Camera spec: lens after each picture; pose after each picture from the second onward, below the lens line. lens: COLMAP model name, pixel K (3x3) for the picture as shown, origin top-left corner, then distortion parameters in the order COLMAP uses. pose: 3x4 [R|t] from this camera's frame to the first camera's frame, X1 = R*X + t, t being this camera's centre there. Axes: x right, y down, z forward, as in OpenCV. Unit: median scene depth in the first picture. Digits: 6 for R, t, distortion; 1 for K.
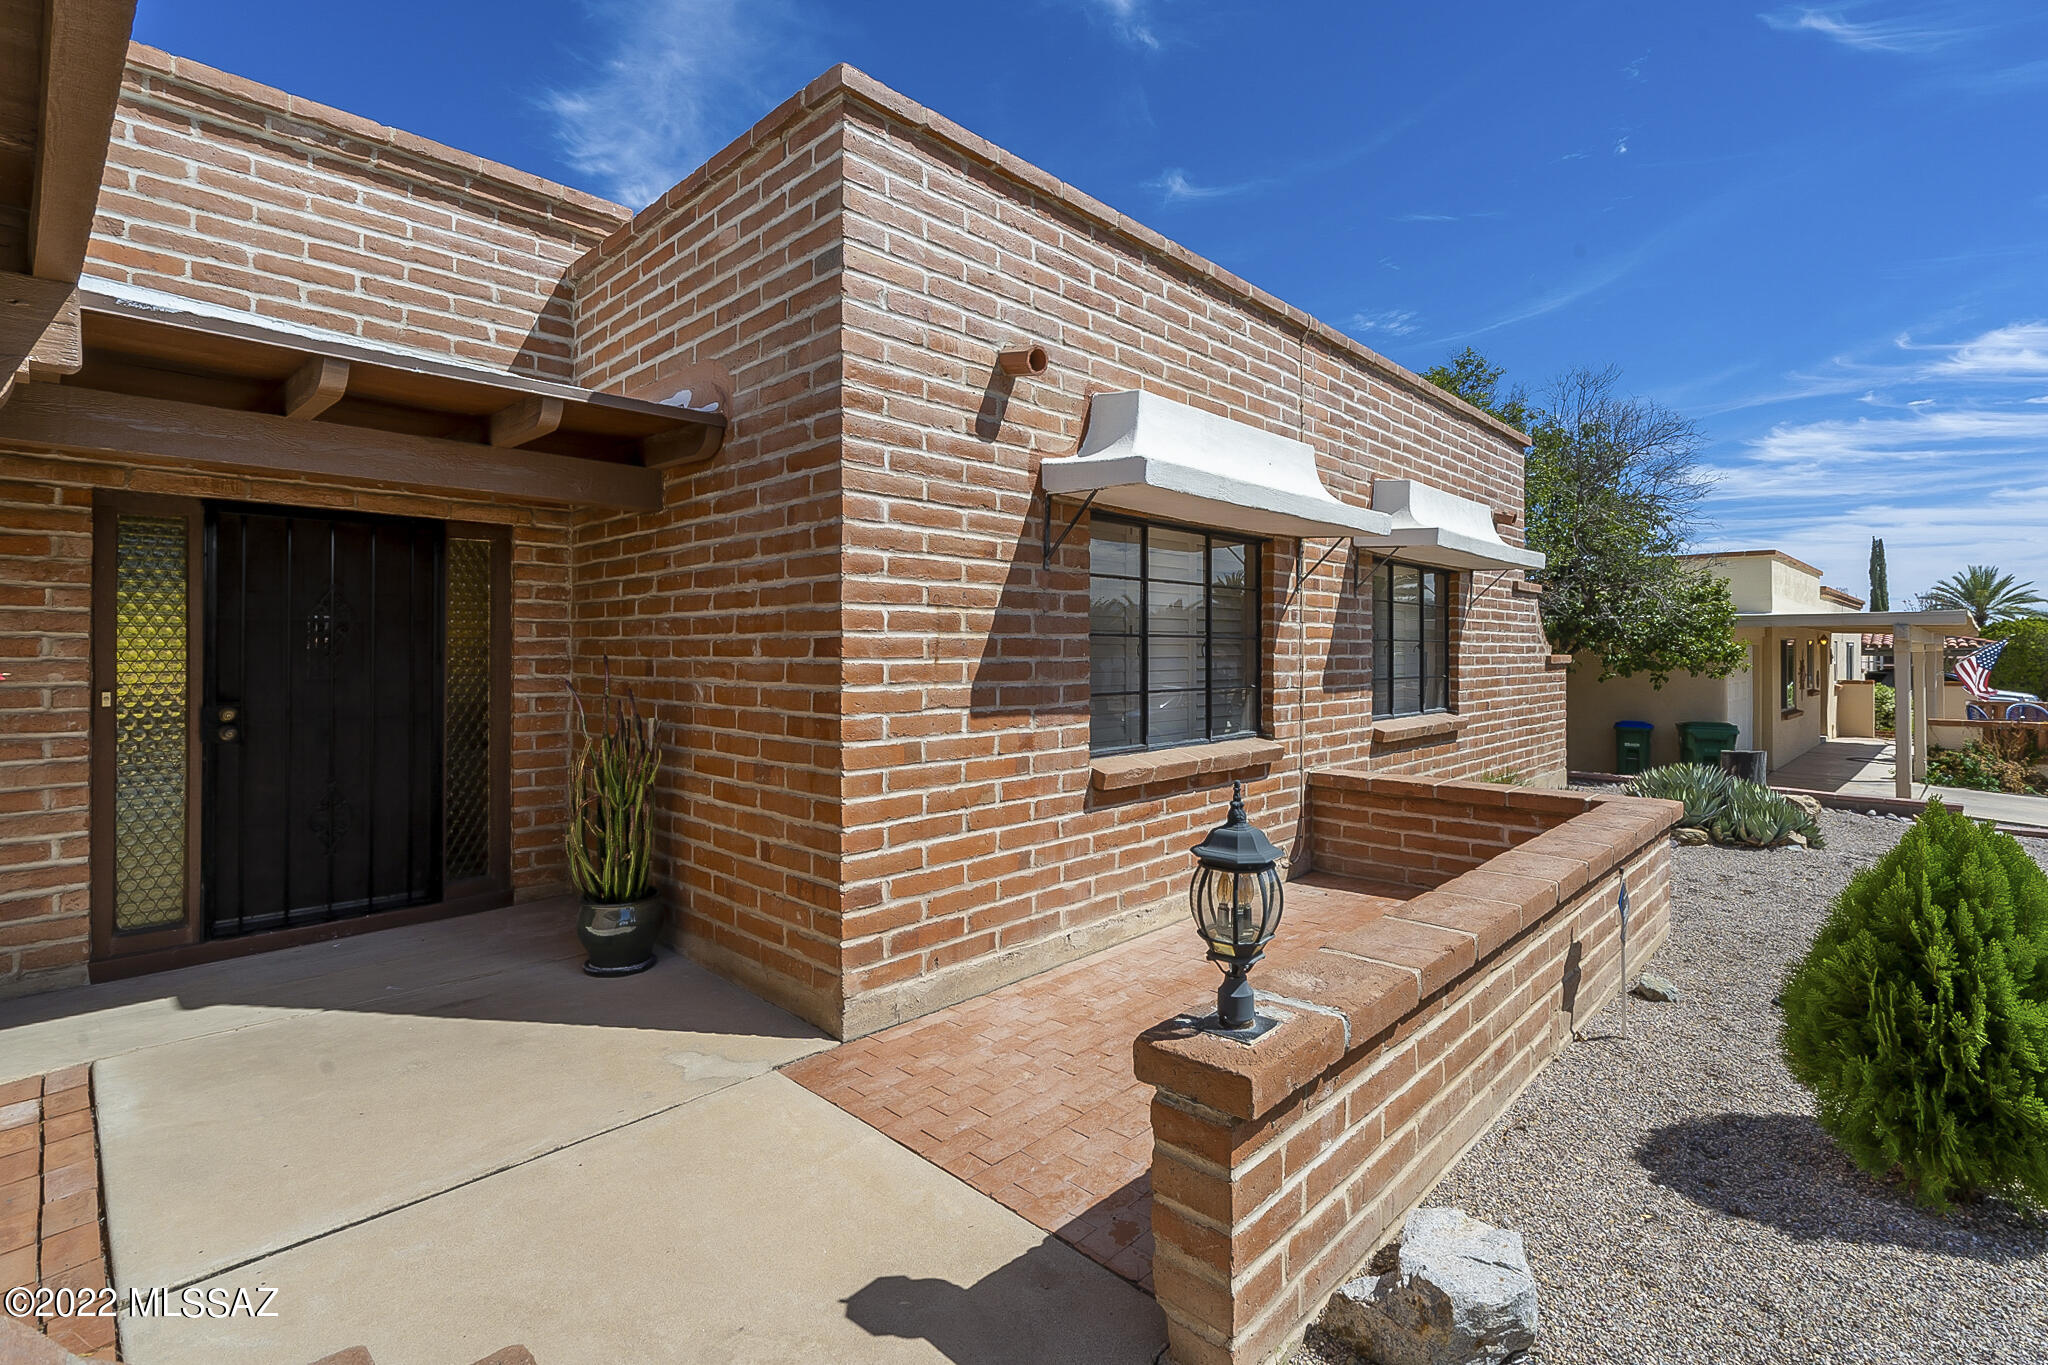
lens RADIAL K [[930.1, 0, 1051.3], [0, 930.1, 682.7], [0, 0, 1]] dist [-0.002501, -0.000258]
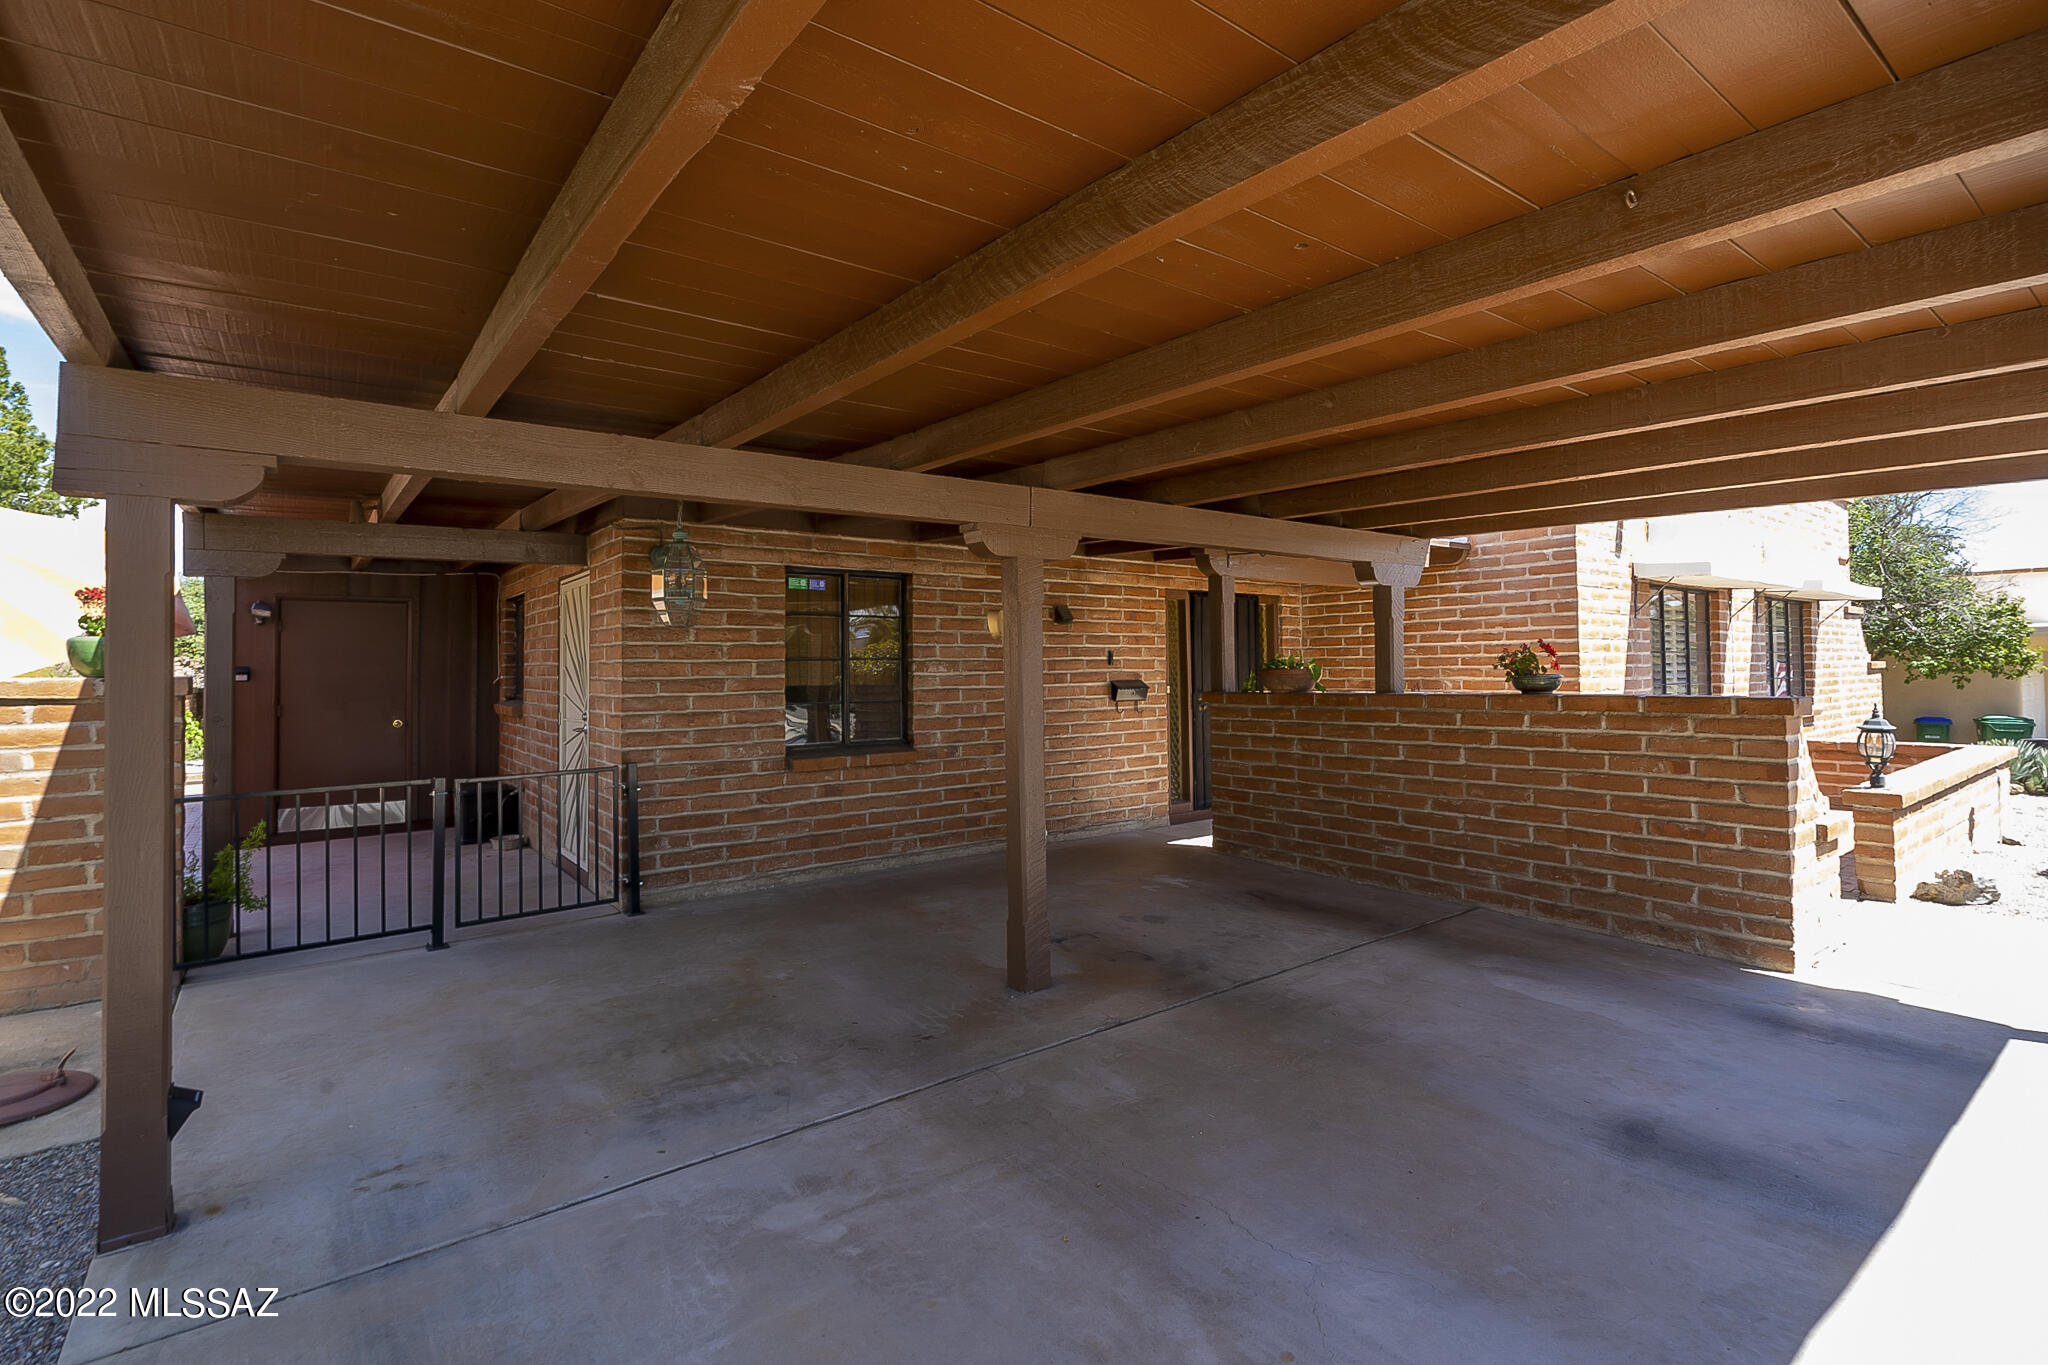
lens RADIAL K [[967.1, 0, 1054.7], [0, 967.1, 674.8], [0, 0, 1]] dist [0.001047, 0.000648]
pose [[0.990379, -0.010179, -0.138010, -0.924627], [0.006523, 0.999616, -0.026919, 0.039706], [0.138231, 0.025759, 0.990065, -1.126330]]
